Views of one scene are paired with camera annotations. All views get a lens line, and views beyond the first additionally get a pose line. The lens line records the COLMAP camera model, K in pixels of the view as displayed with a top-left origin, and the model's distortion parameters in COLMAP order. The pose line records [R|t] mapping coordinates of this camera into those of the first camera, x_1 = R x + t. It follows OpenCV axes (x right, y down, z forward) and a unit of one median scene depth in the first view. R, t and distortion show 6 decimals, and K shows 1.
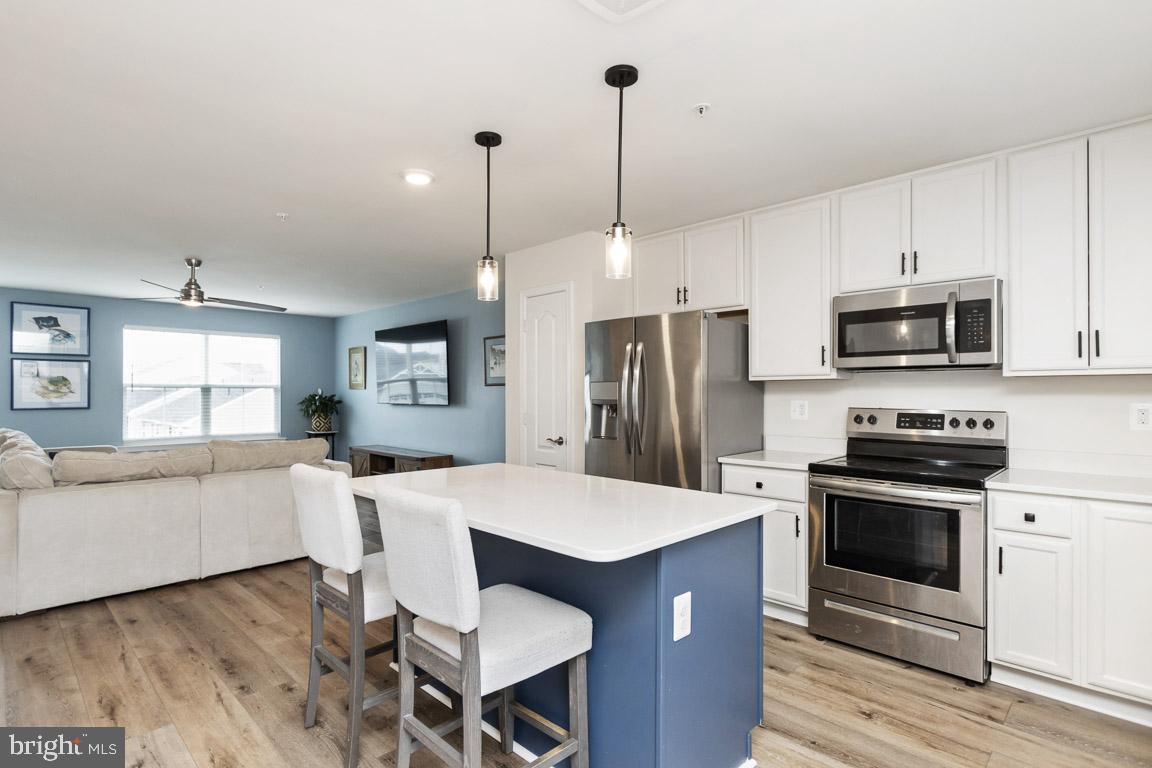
lens RADIAL K [[567.7, 0, 573.1], [0, 567.7, 389.9], [0, 0, 1]] dist [-0.002585, -0.000481]
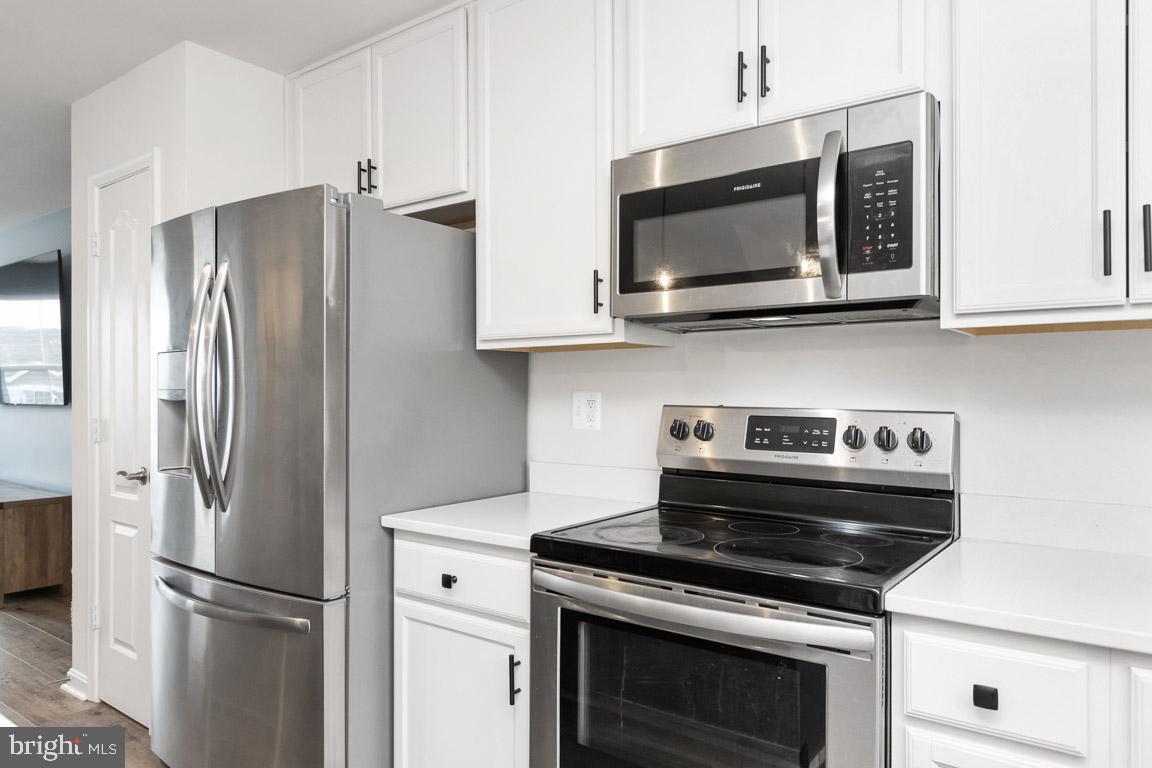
lens RADIAL K [[767.1, 0, 576.0], [0, 767.1, 384.0], [0, 0, 1]] dist [0.002620, 0.000421]
pose [[0.991296, 0.001459, 0.131641, 0.365195], [-0.001104, 0.999996, -0.002773, 0.016882], [-0.131644, 0.002603, 0.991294, 0.413615]]
